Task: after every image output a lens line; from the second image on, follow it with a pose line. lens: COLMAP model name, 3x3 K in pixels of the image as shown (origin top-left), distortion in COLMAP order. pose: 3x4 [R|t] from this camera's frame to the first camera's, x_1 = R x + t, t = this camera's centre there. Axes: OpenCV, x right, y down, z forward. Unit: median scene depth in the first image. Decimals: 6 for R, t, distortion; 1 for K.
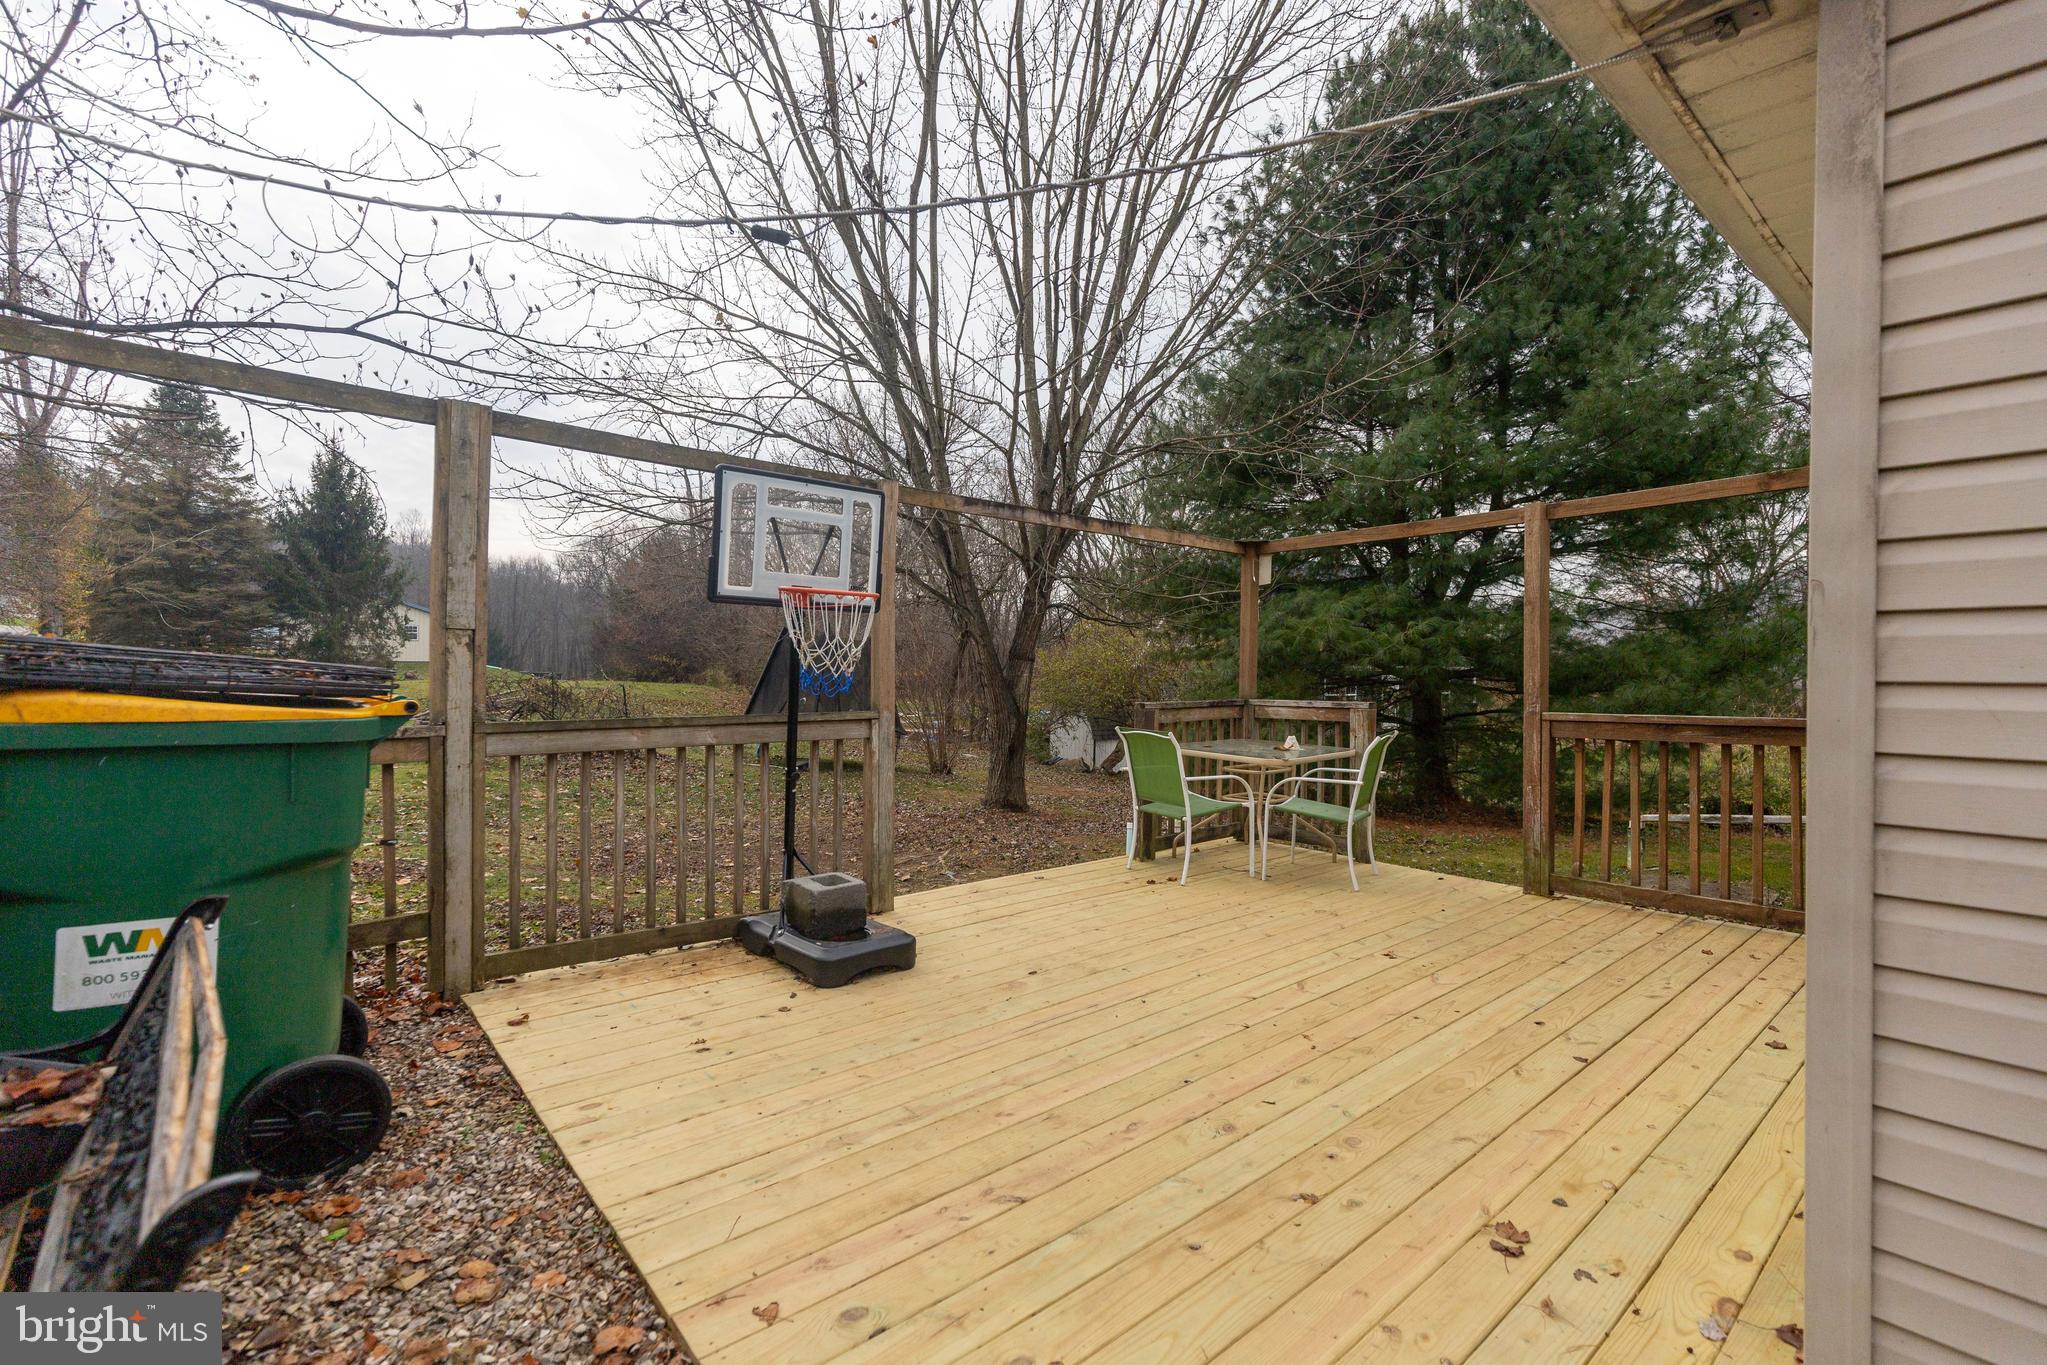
lens RADIAL K [[983.0, 0, 1023.5], [0, 983.0, 682.5], [0, 0, 1]] dist [0.001091, -0.000532]
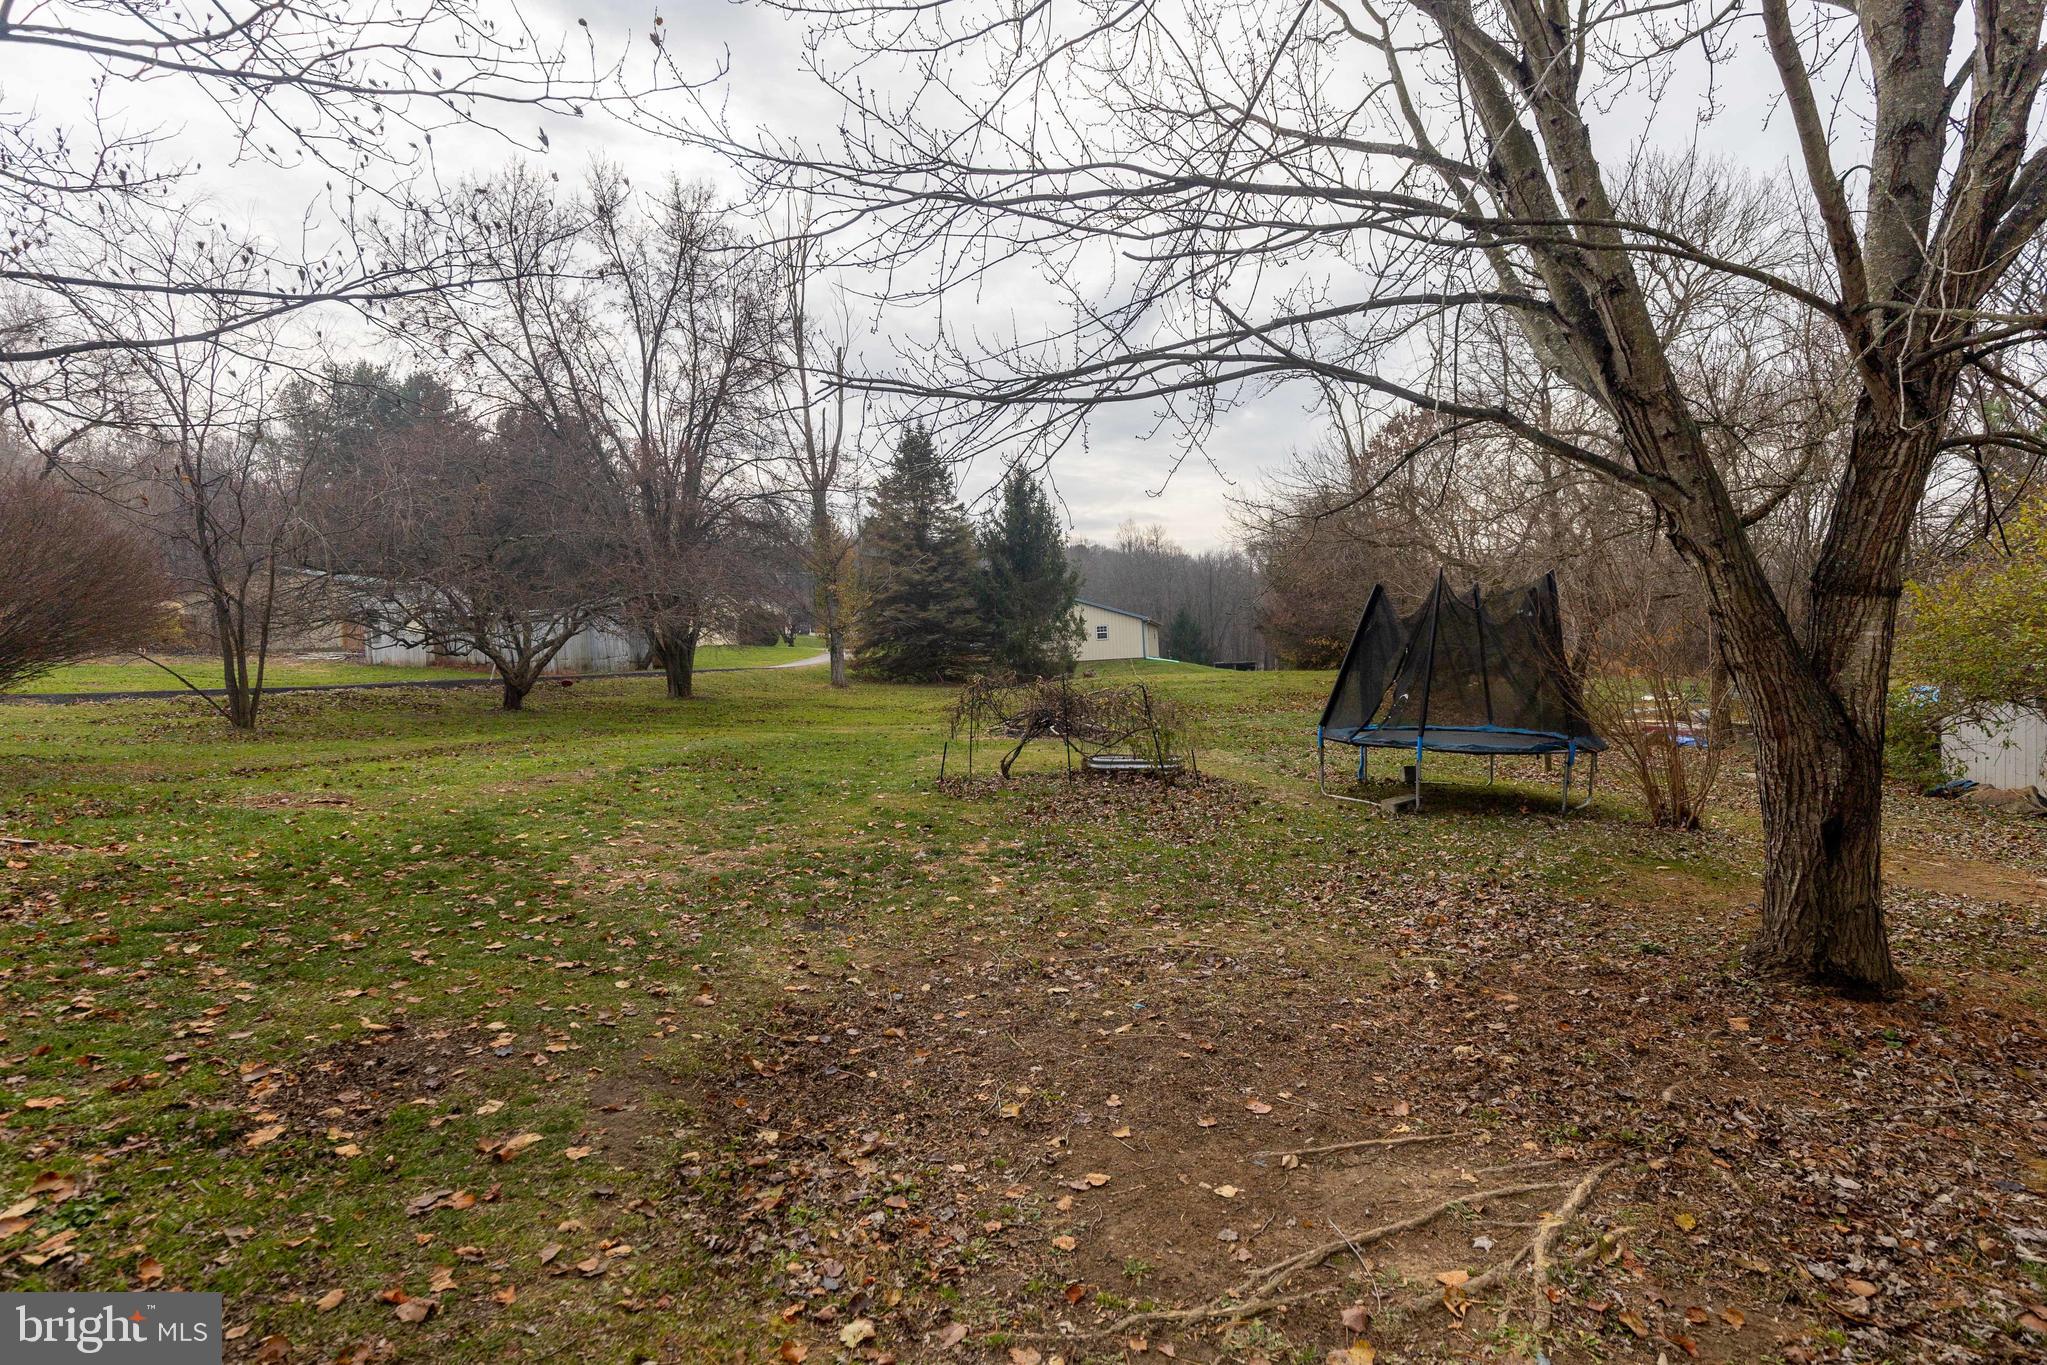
lens RADIAL K [[983.0, 0, 1023.5], [0, 983.0, 682.5], [0, 0, 1]] dist [0.001091, -0.000532]
pose [[0.753867, -0.038762, -0.655883, 0.001831], [0.051975, 0.998648, 0.000721, -0.003277], [0.654968, -0.034633, 0.754863, 0.254481]]
